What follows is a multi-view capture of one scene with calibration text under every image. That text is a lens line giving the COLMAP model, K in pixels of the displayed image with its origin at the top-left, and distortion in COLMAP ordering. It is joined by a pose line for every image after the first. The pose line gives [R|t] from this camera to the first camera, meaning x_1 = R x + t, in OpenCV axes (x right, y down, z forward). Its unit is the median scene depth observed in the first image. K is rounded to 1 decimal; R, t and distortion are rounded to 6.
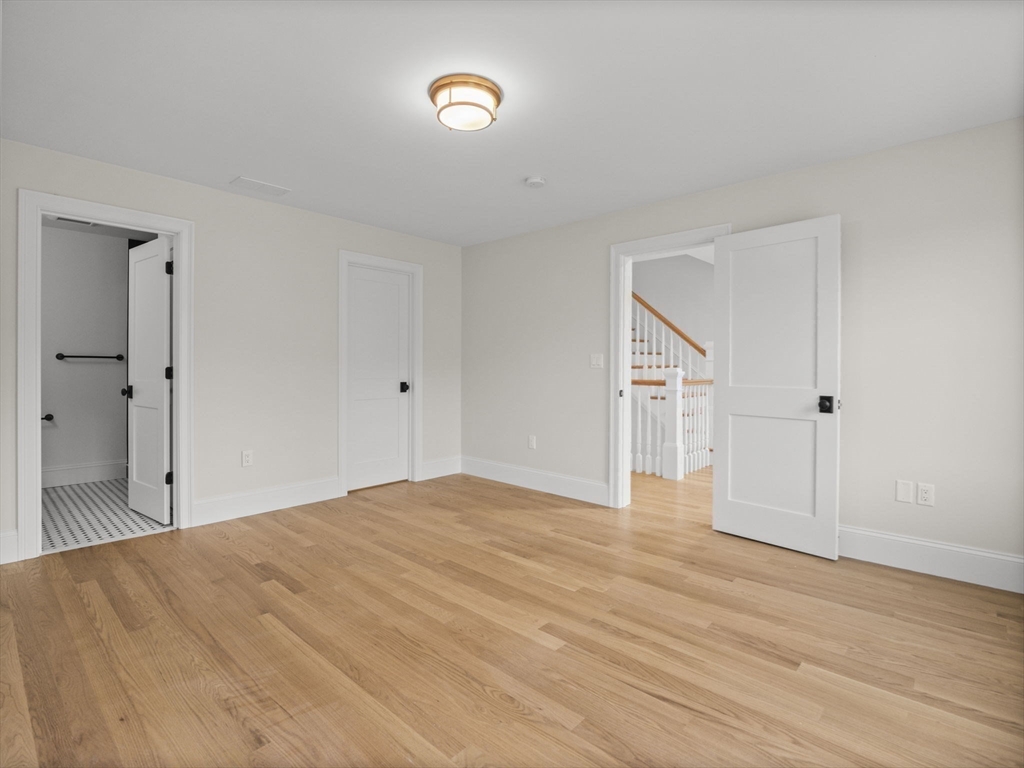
lens RADIAL K [[497.5, 0, 499.3], [0, 497.5, 388.6], [0, 0, 1]] dist [-0.001596, -0.000695]
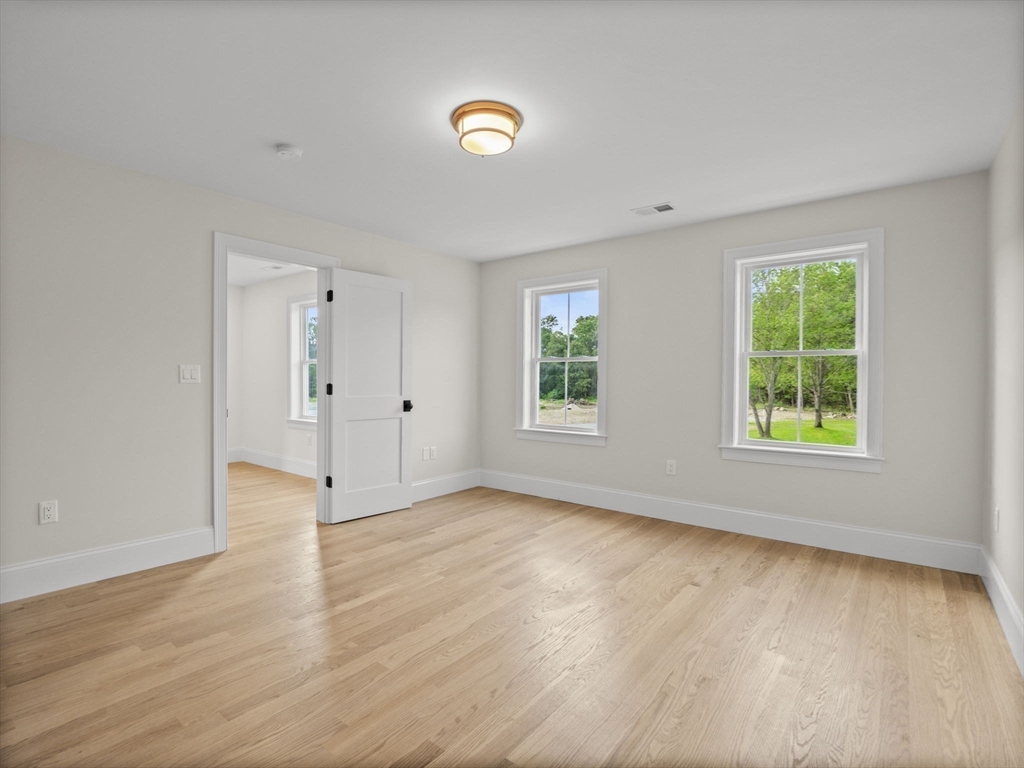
lens RADIAL K [[497.5, 0, 499.3], [0, 497.5, 388.6], [0, 0, 1]] dist [-0.001596, -0.000695]
pose [[-0.072269, -0.013402, 0.997295, -0.906353], [0.044254, 0.998882, 0.016630, -0.035157], [-0.996403, 0.045337, -0.071596, 0.858048]]
